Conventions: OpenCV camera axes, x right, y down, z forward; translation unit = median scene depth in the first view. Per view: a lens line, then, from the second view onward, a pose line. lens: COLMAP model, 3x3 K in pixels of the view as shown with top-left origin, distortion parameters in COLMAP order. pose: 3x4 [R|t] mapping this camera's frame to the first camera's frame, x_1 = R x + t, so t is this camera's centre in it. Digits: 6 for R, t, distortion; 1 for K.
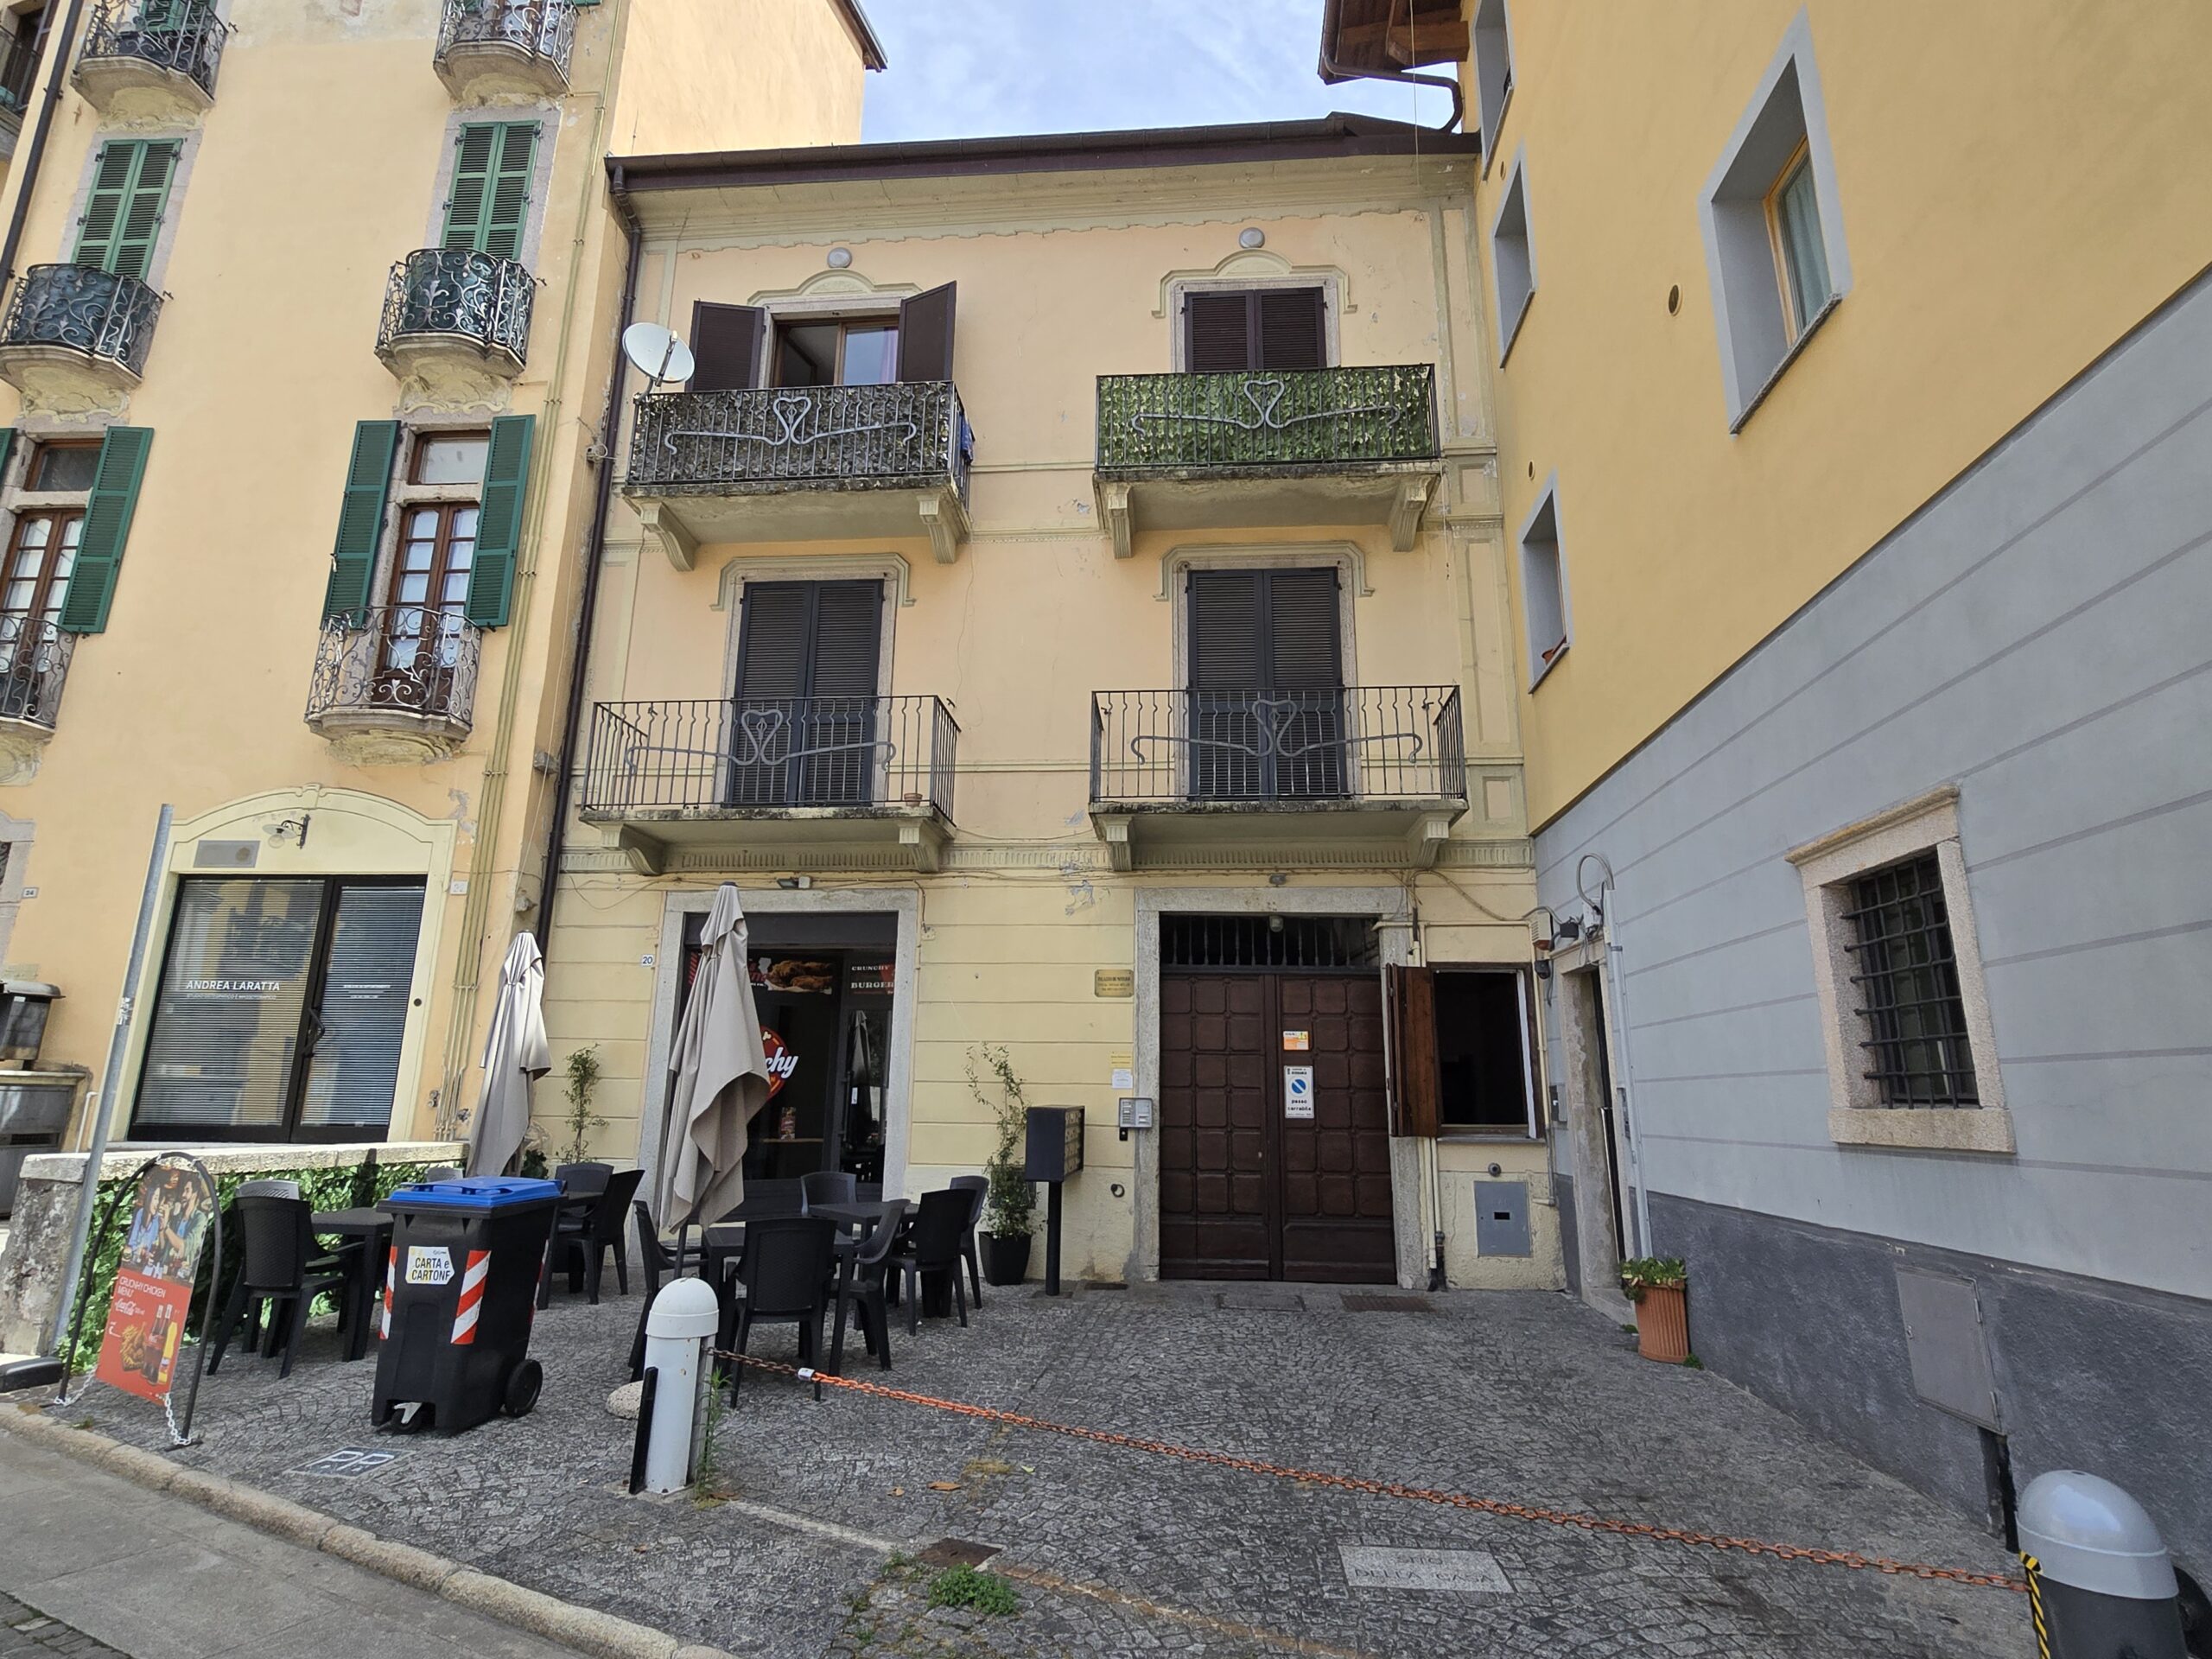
lens RADIAL K [[1151.9, 0, 1105.3], [0, 1151.9, 819.8], [0, 0, 1]] dist [-0.007533, -0.001060]
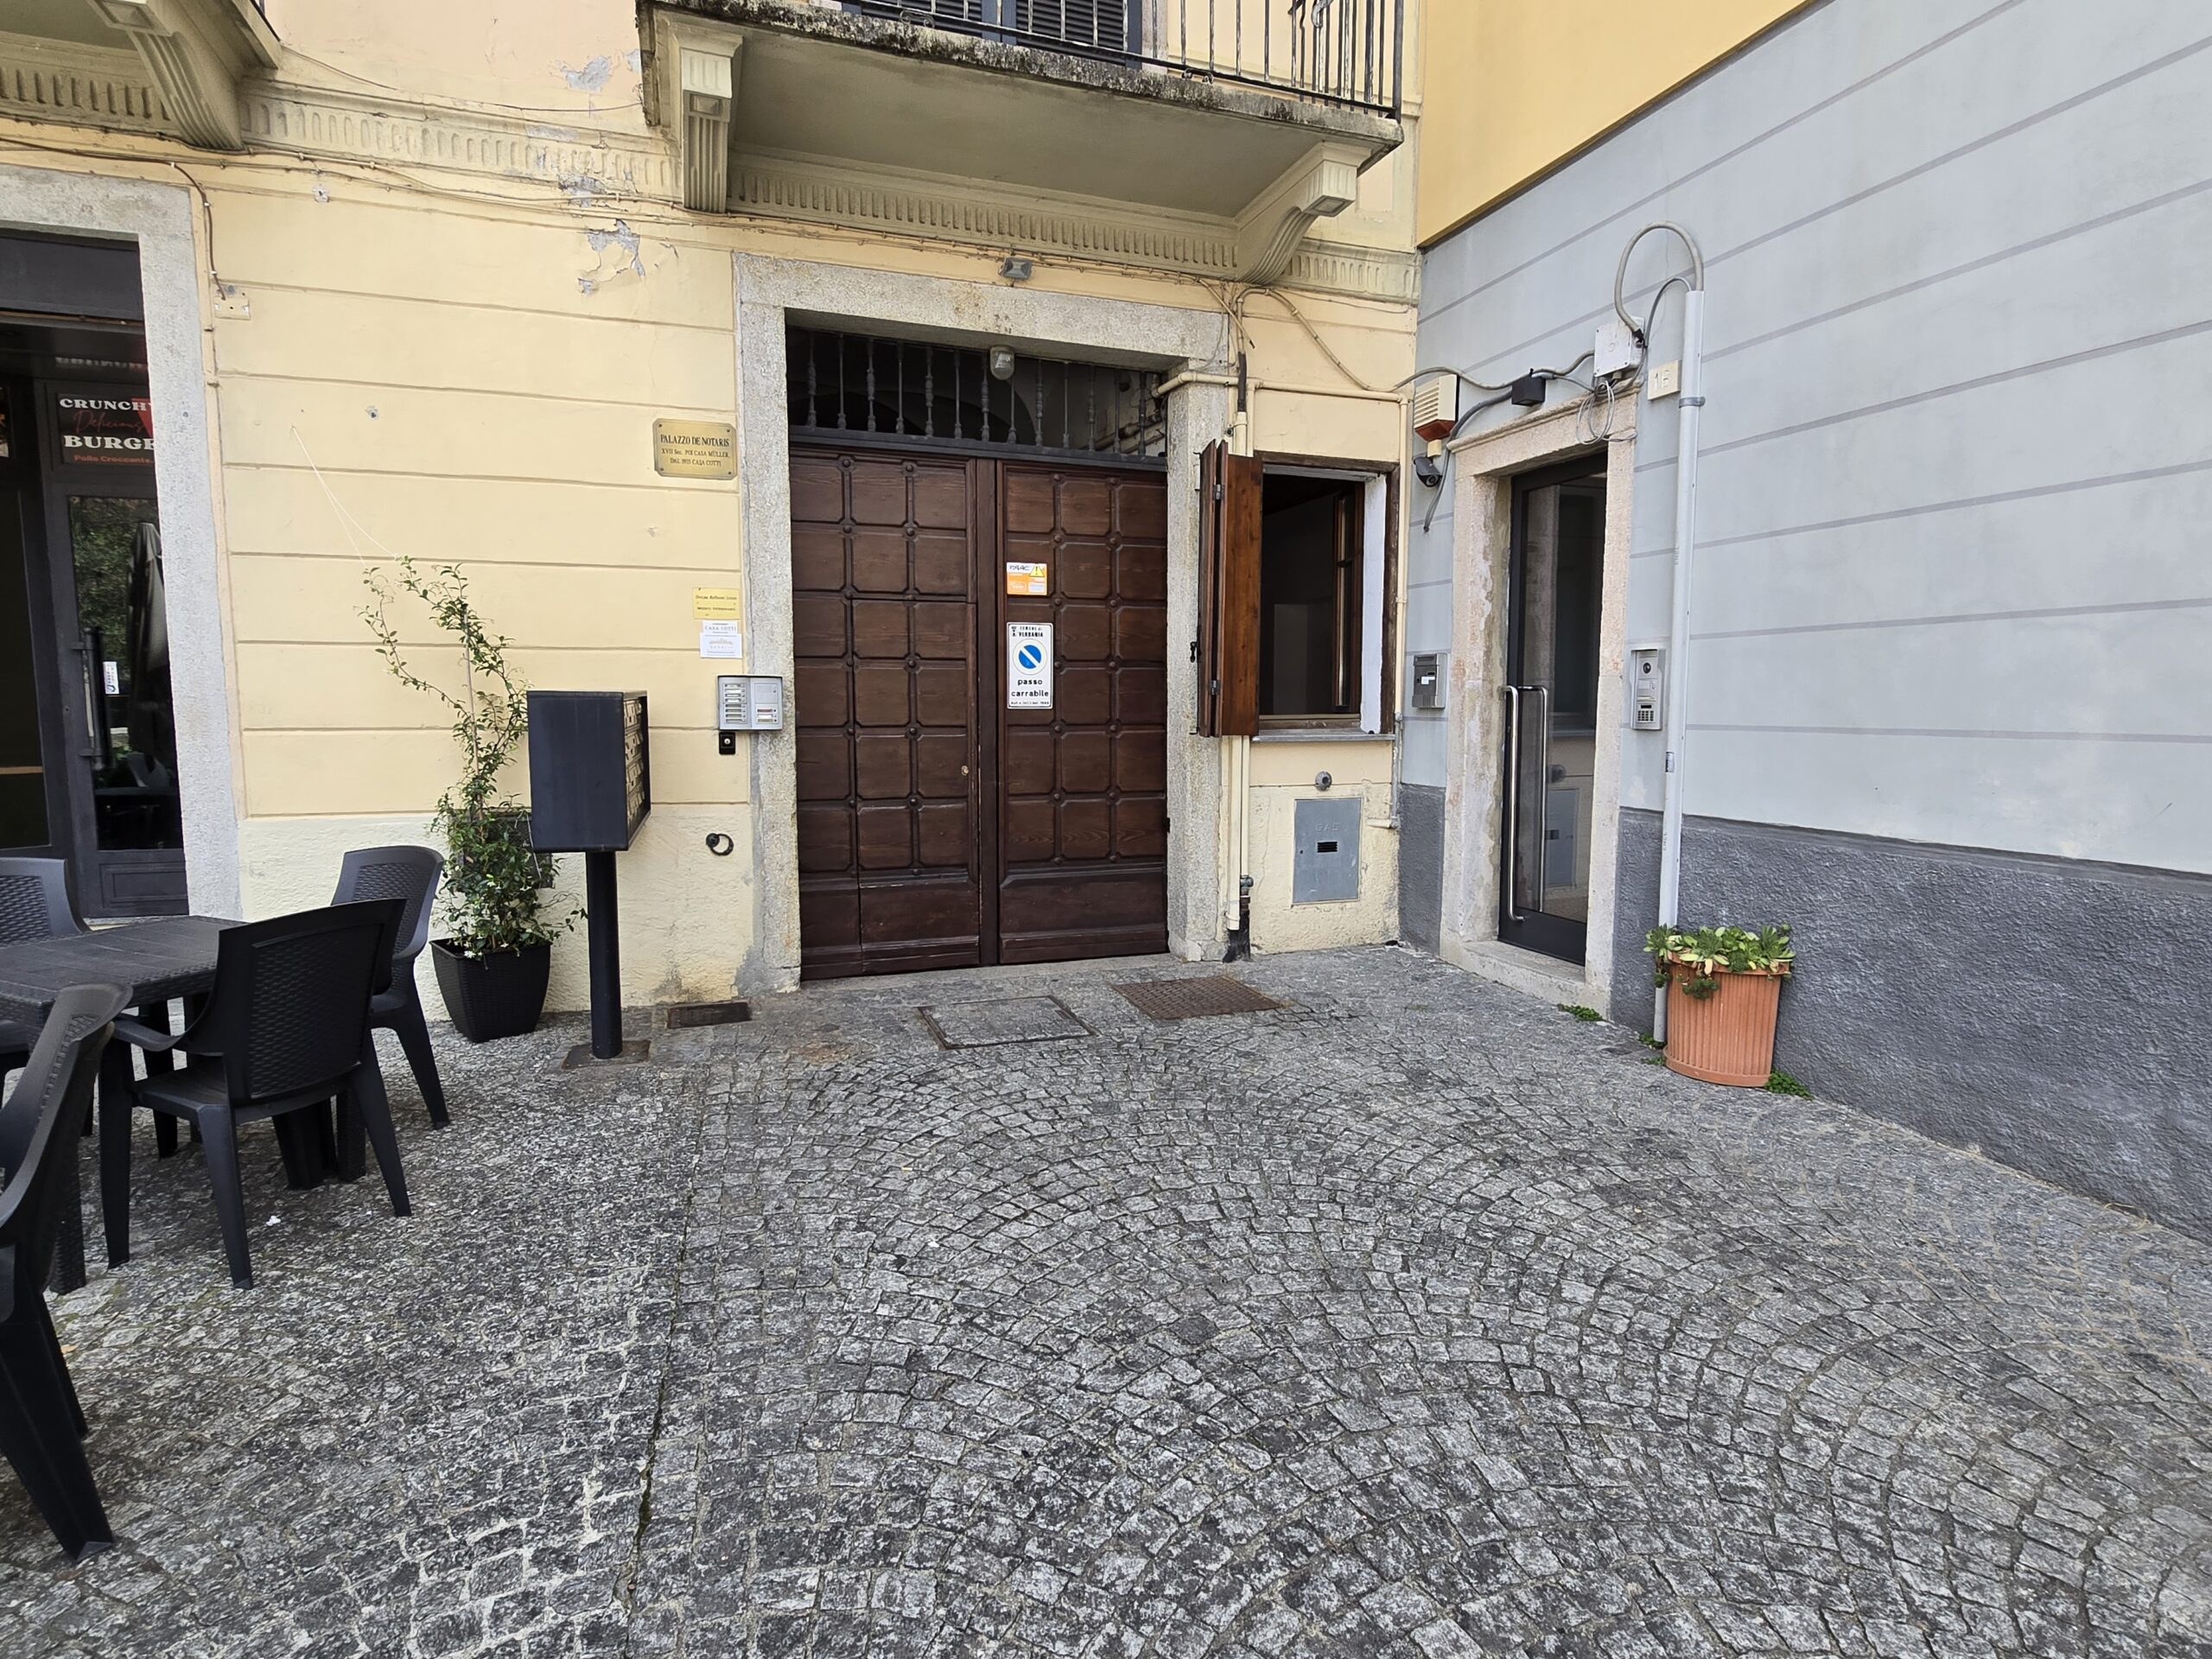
lens RADIAL K [[1151.9, 0, 1105.3], [0, 1151.9, 819.8], [0, 0, 1]] dist [-0.007533, -0.001060]
pose [[0.913272, -0.052676, 0.403931, -0.040804], [-0.086678, 0.943766, 0.319050, 0.122138], [-0.398022, -0.326391, 0.857349, 0.463564]]
